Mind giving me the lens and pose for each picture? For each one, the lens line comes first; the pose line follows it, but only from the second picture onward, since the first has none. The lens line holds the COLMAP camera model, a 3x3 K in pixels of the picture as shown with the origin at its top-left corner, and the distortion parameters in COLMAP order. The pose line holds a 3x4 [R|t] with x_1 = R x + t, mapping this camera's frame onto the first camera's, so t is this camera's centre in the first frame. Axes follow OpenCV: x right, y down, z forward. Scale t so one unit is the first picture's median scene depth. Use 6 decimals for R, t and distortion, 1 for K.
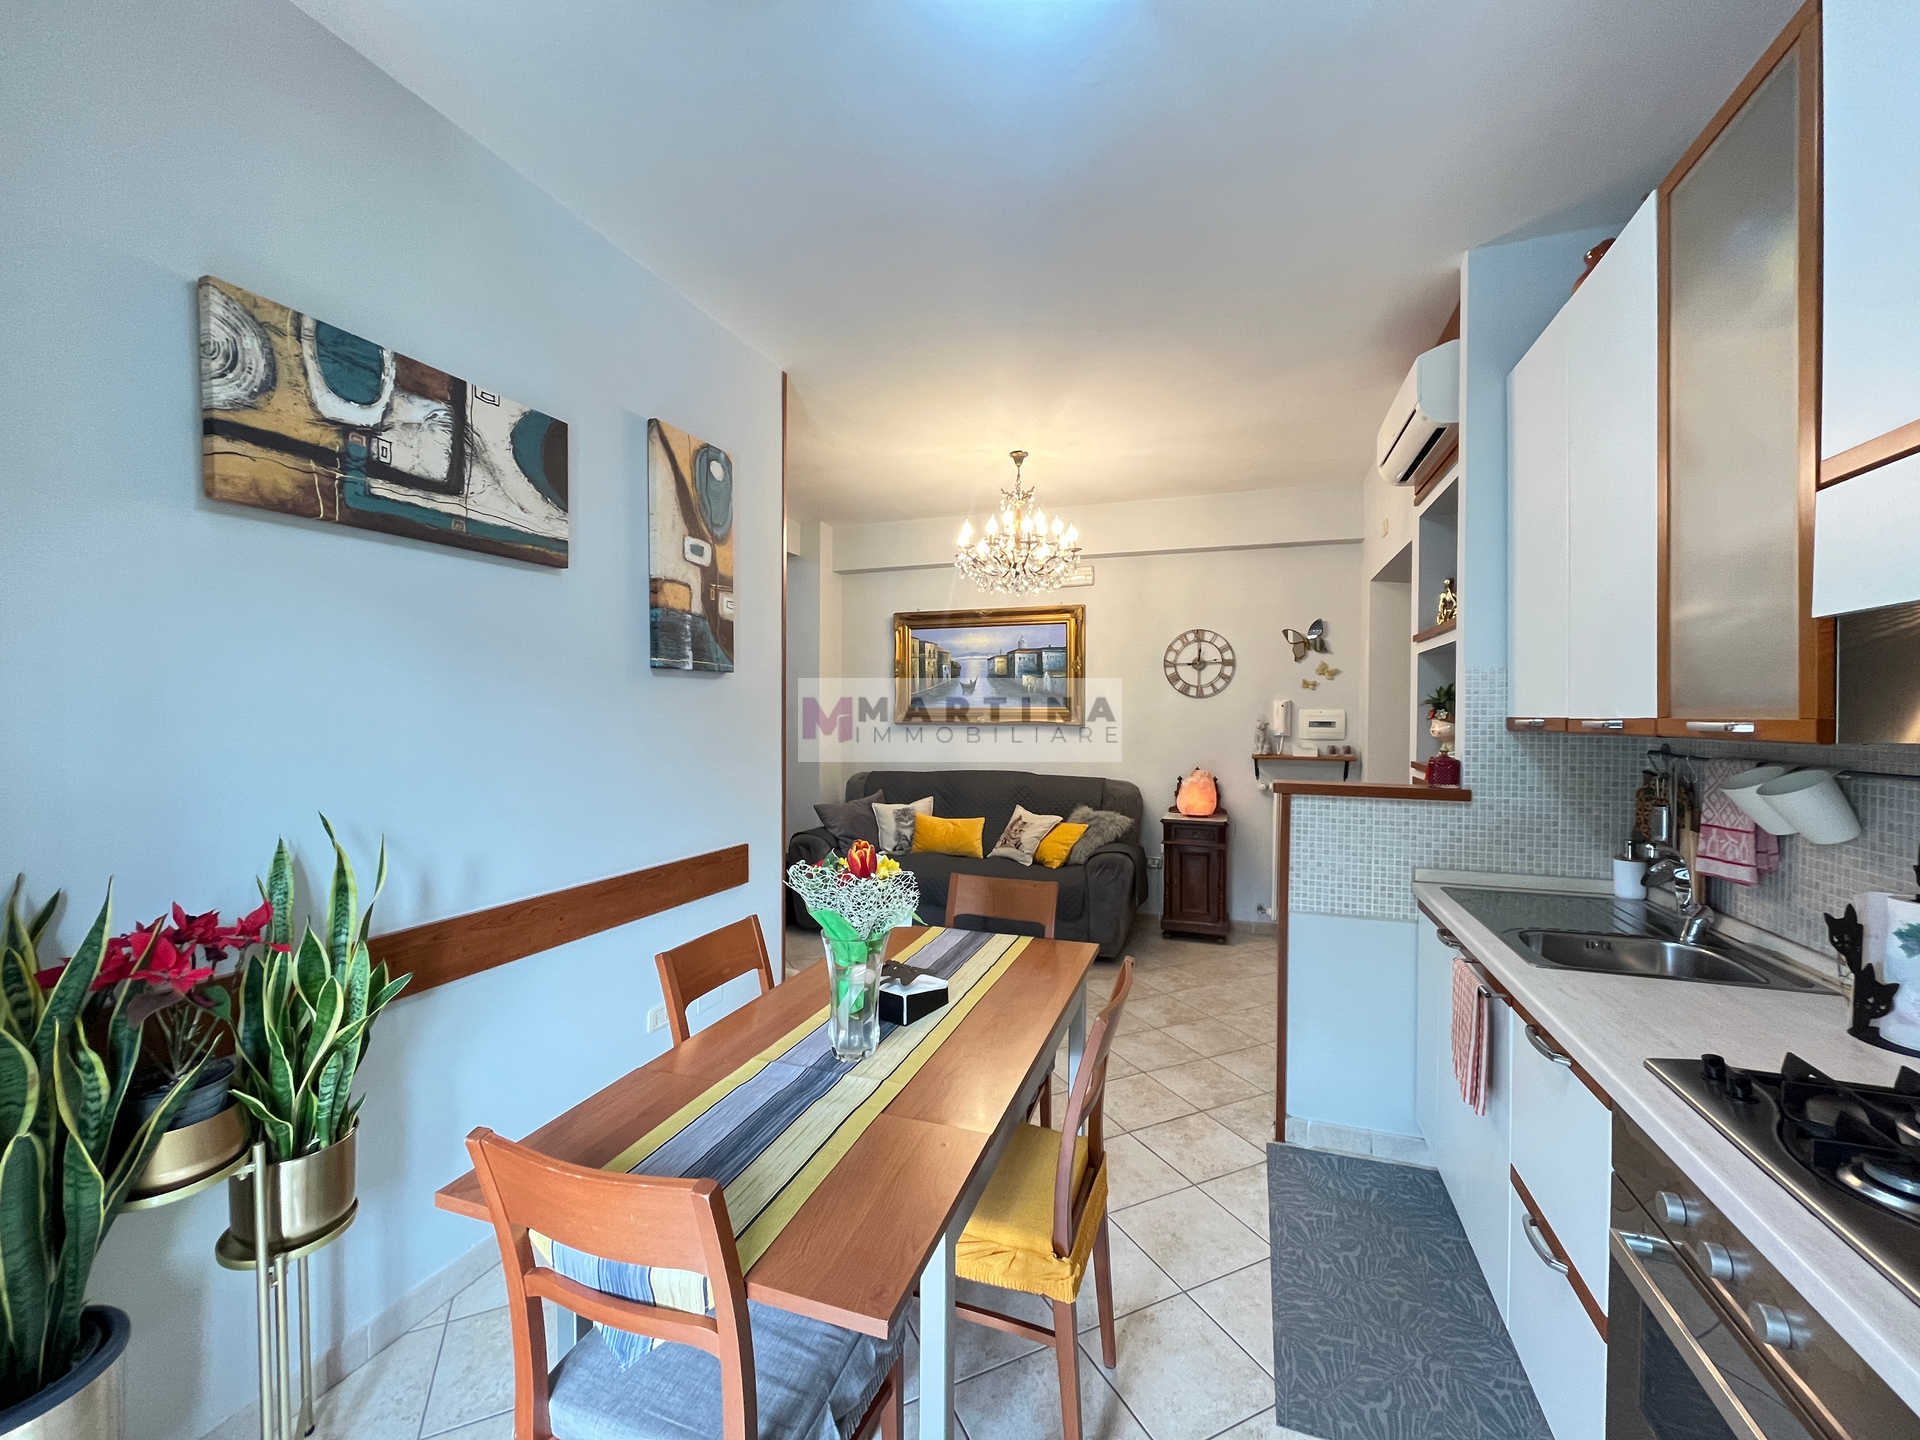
lens RADIAL K [[774.6, 0, 963.9], [0, 774.6, 723.6], [0, 0, 1]] dist [0.000530, -0.000826]
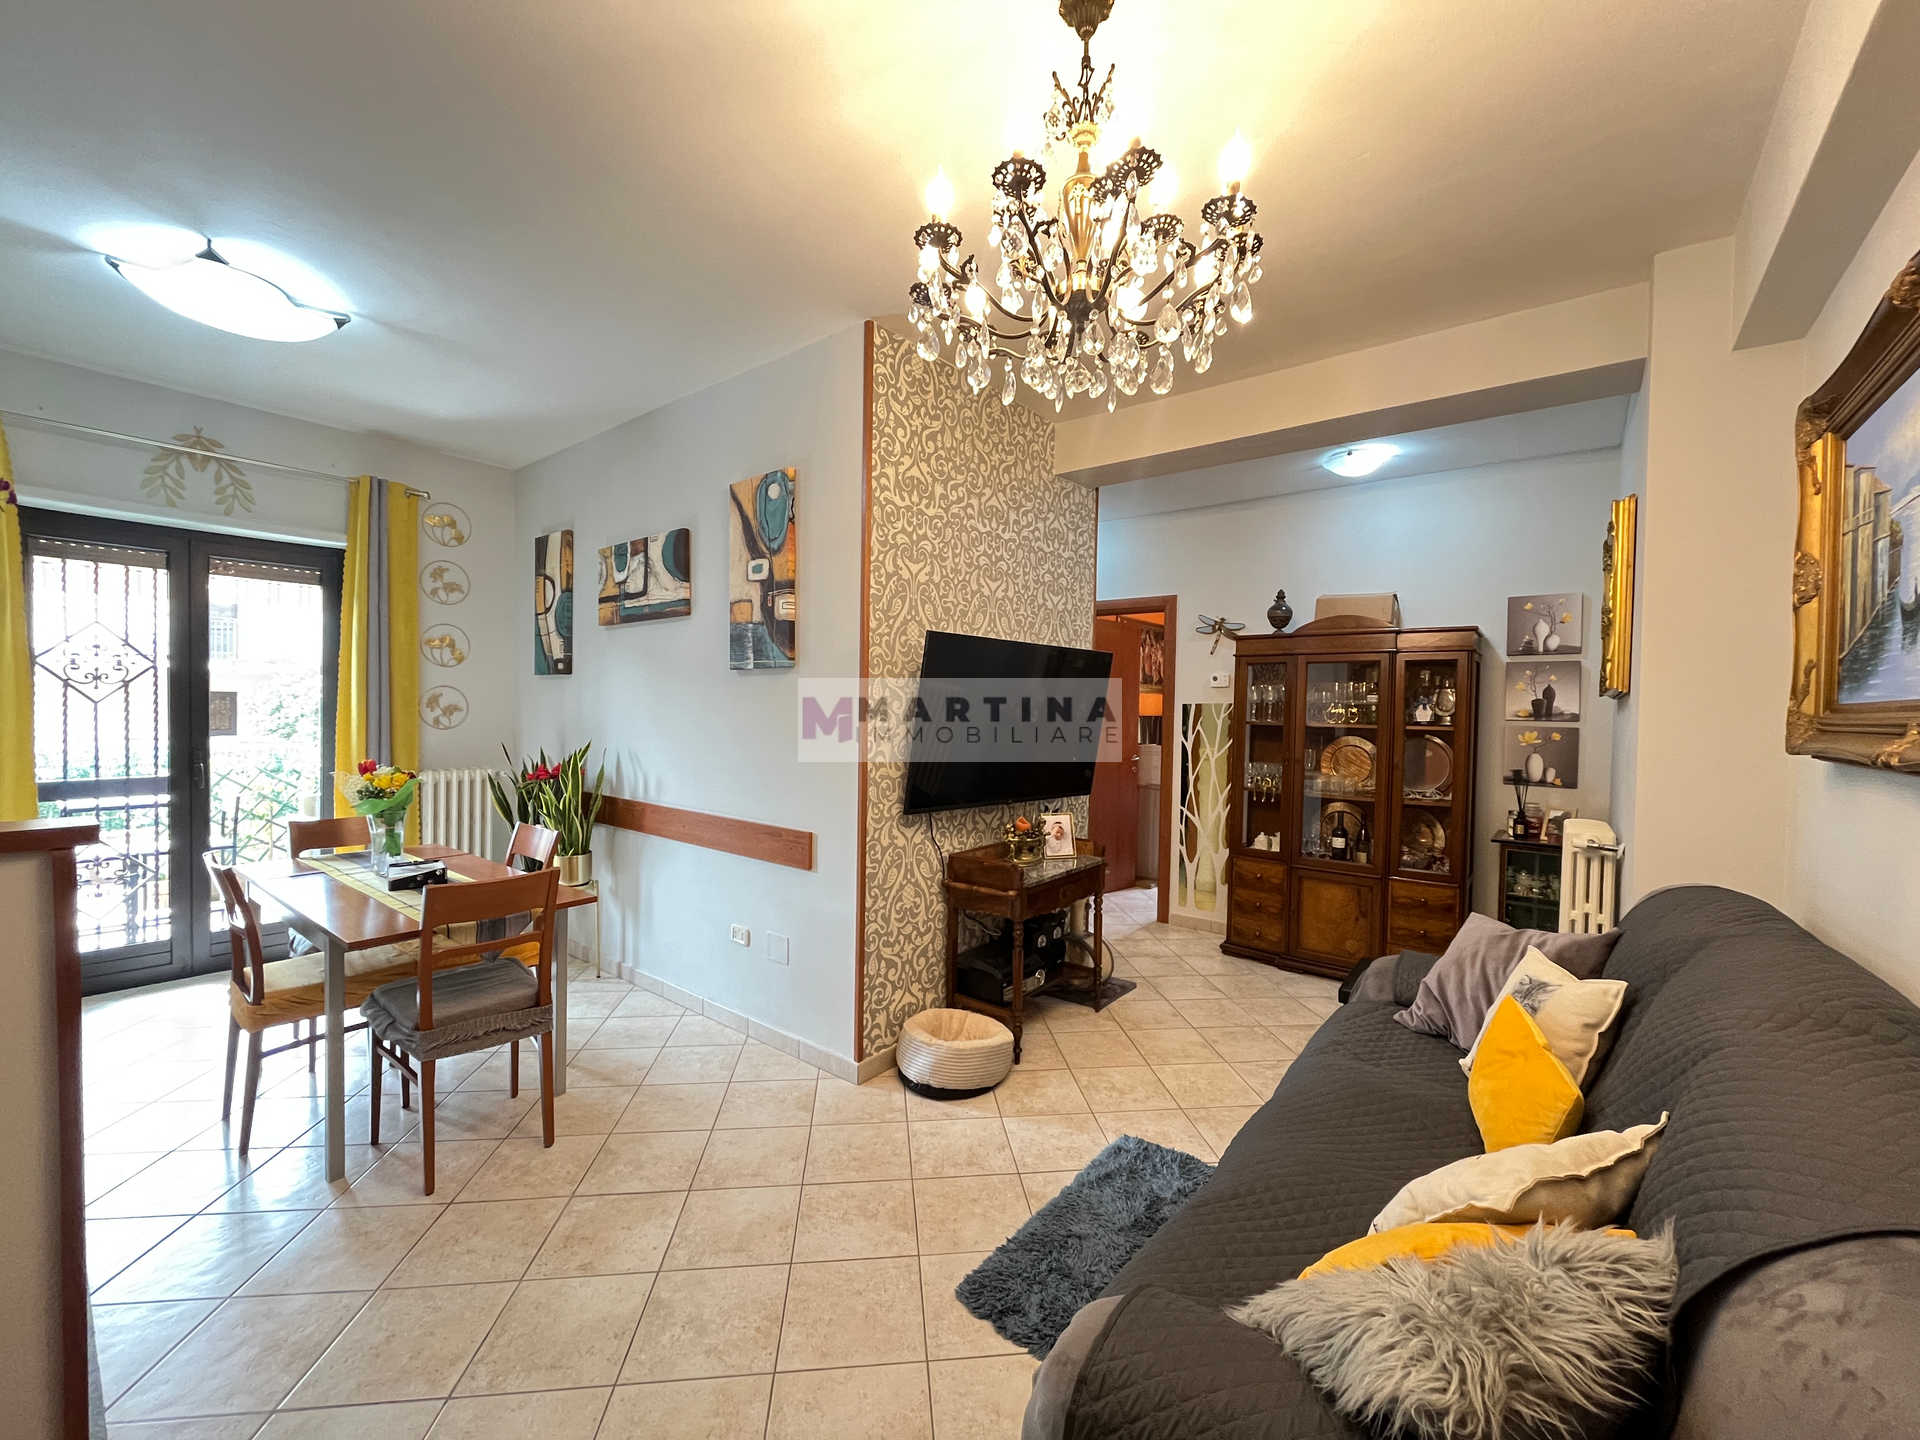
lens RADIAL K [[774.6, 0, 966.5], [0, 774.6, 724.0], [0, 0, 1]] dist [0.000530, -0.000826]
pose [[-0.311131, 0.008059, -0.950333, 0.349301], [-0.030118, 0.999378, 0.018335, -0.007123], [0.949890, 0.034327, -0.310695, 0.841218]]
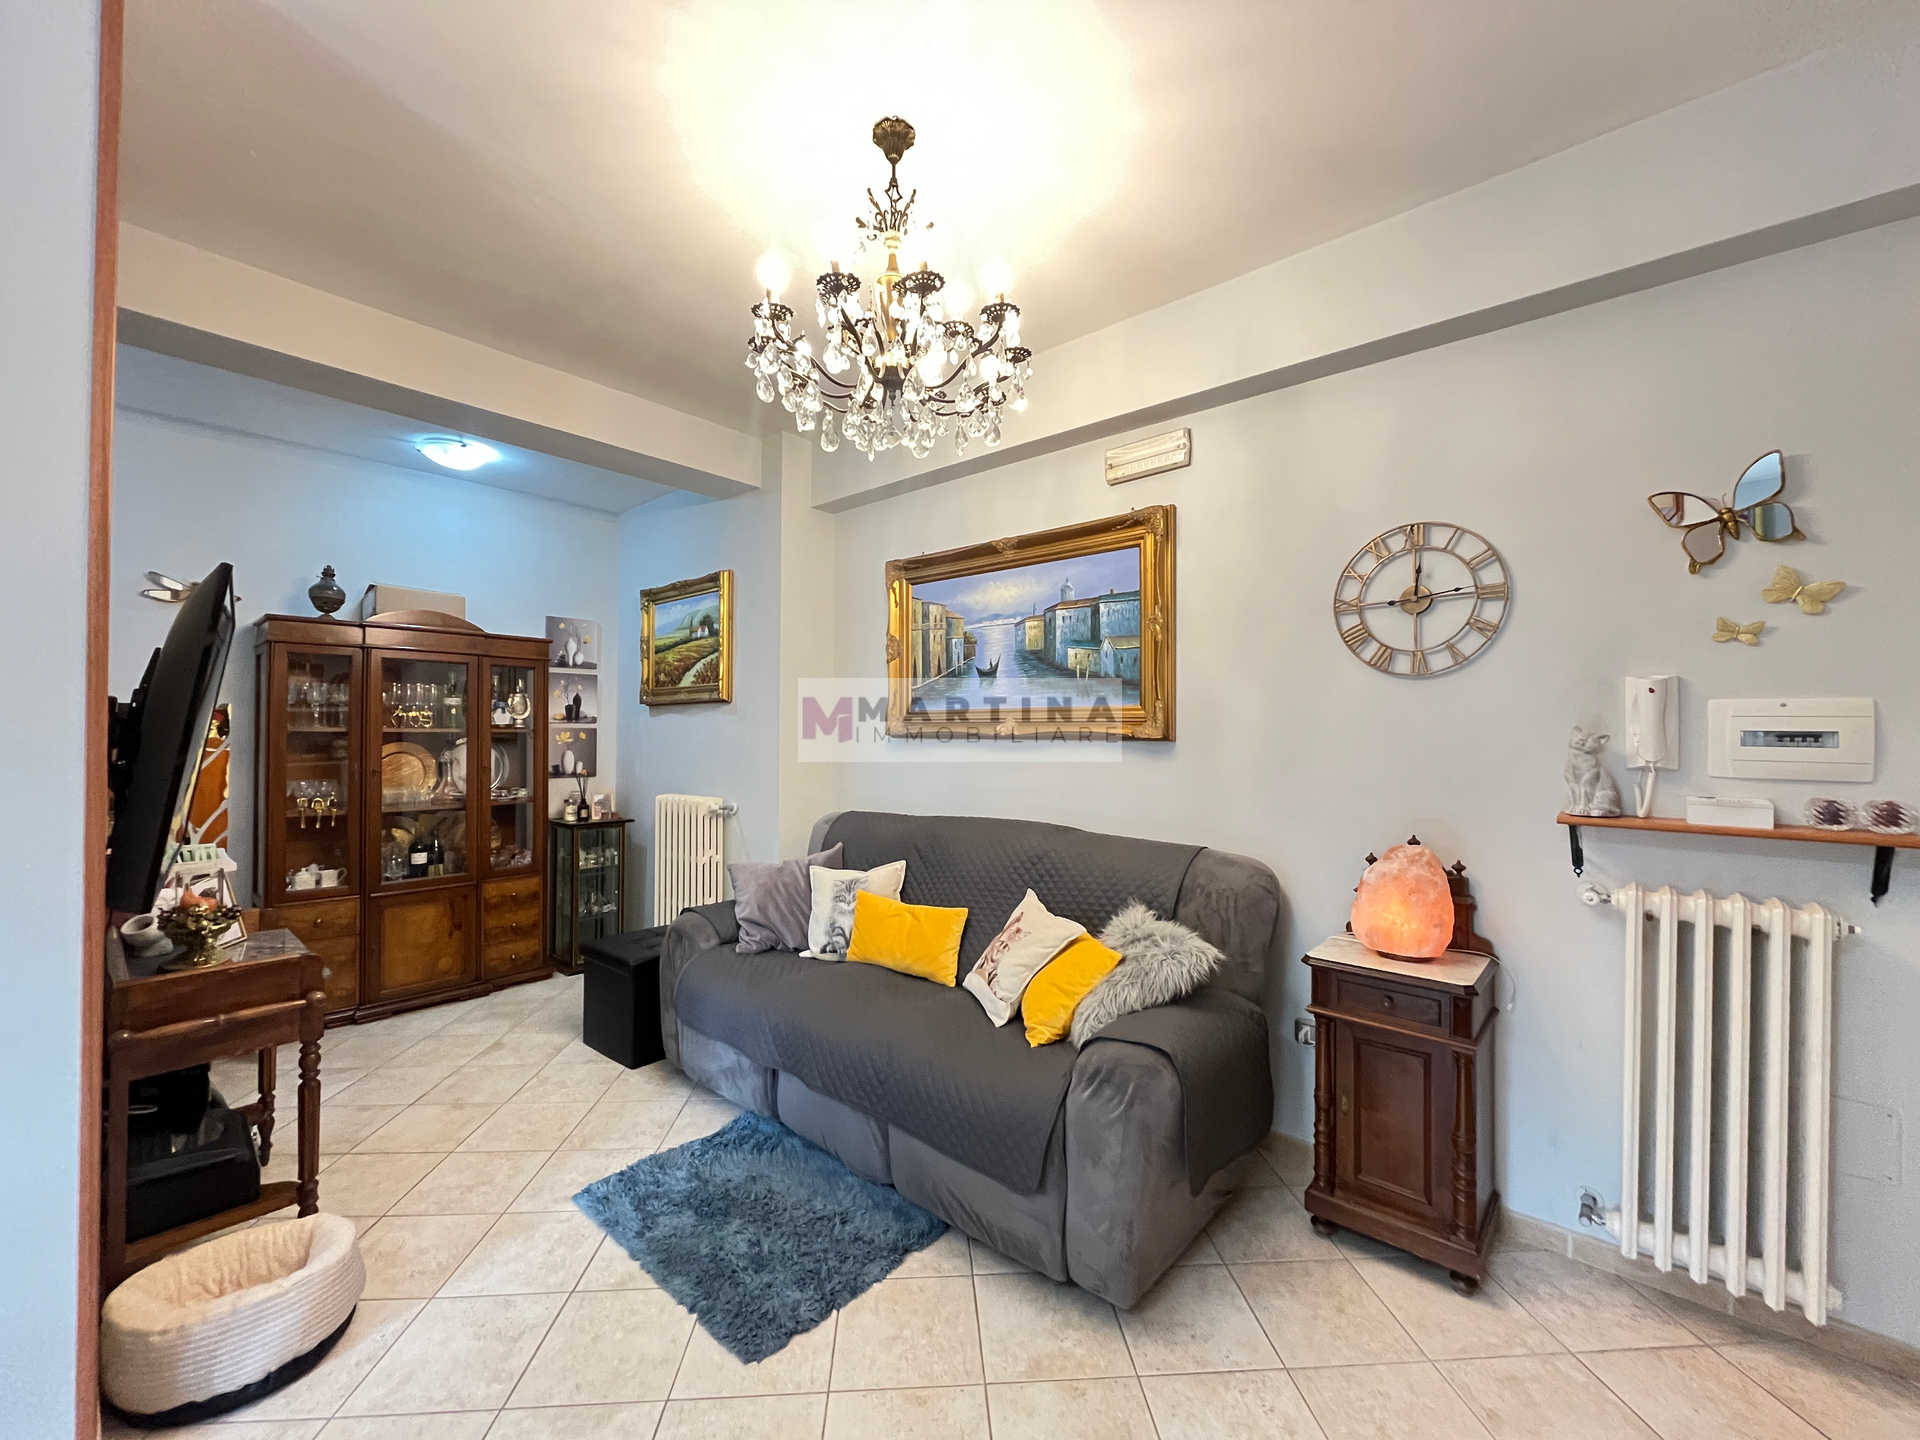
lens RADIAL K [[774.6, 0, 962.7], [0, 774.6, 726.9], [0, 0, 1]] dist [0.000530, -0.000826]
pose [[0.931018, -0.002080, -0.364966, 0.229638], [-0.004228, 0.999855, -0.016483, 0.002983], [0.364948, 0.016889, 0.930875, 0.509458]]
